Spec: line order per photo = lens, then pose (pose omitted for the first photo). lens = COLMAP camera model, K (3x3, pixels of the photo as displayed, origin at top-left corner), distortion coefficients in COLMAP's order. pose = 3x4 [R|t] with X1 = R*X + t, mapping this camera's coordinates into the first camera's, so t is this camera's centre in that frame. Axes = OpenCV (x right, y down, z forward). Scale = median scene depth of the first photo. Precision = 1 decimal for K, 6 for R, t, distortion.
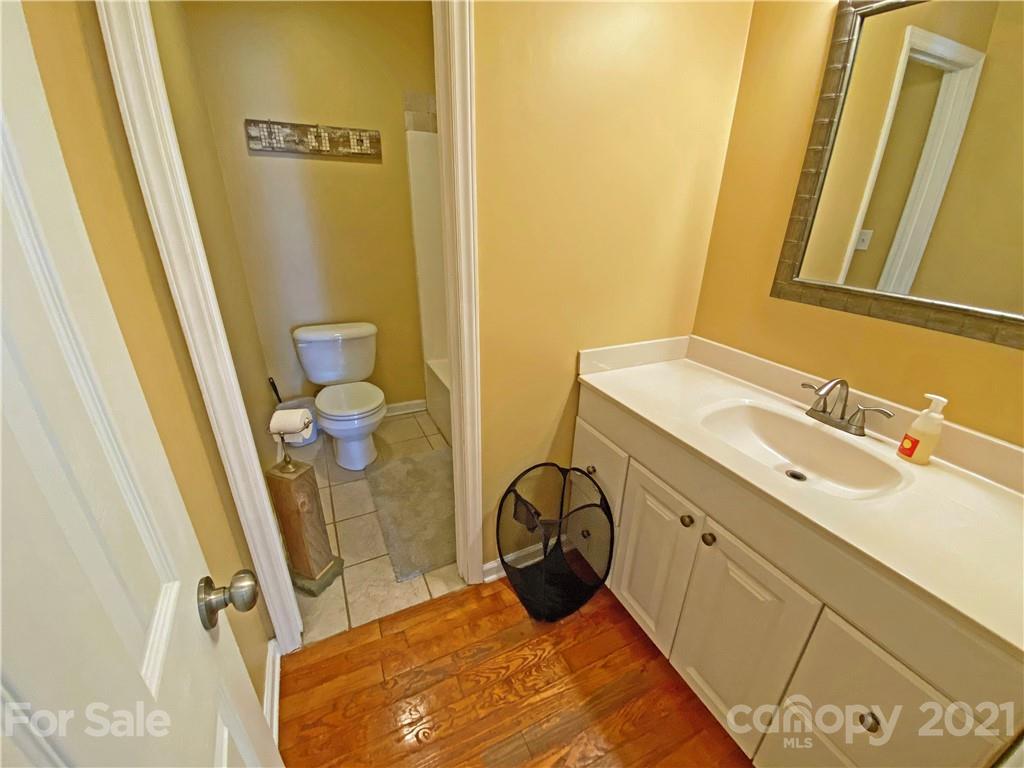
lens RADIAL K [[419.6, 0, 512.5], [0, 419.6, 383.9], [0, 0, 1]] dist [-0.021064, -0.001719]
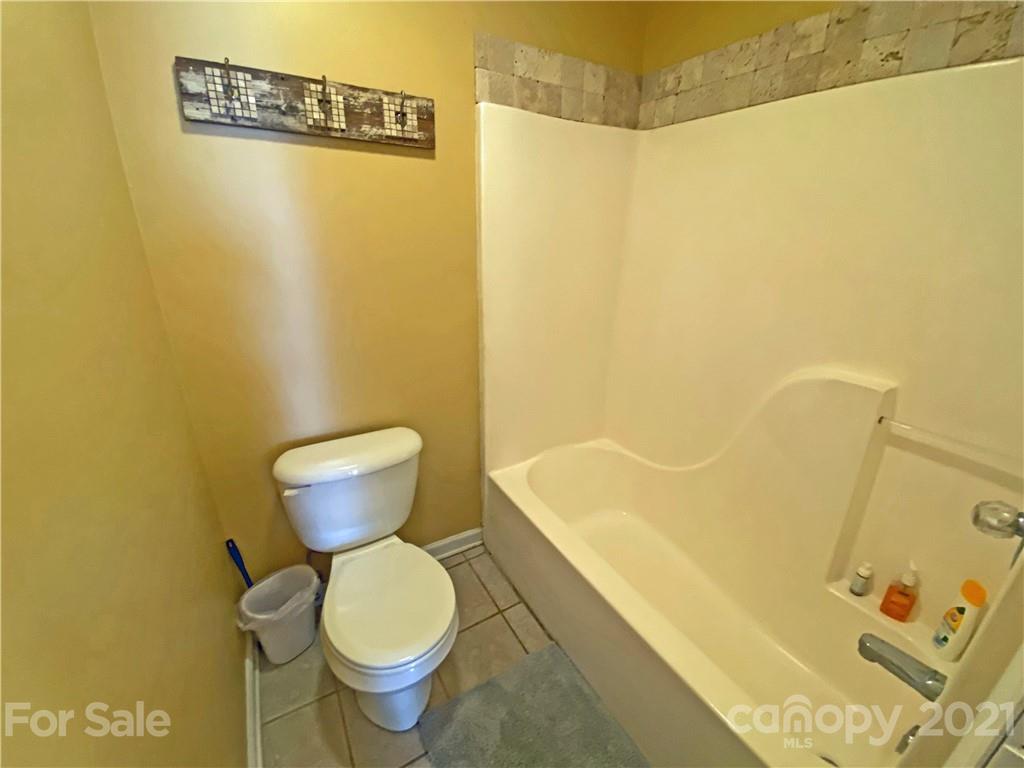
lens RADIAL K [[419.6, 0, 511.1], [0, 419.6, 381.4], [0, 0, 1]] dist [-0.021064, -0.001719]
pose [[0.997261, -0.021077, 0.070899, -0.279489], [0.024008, 0.998882, -0.040734, -0.219717], [-0.069961, 0.042325, 0.996651, 0.480620]]
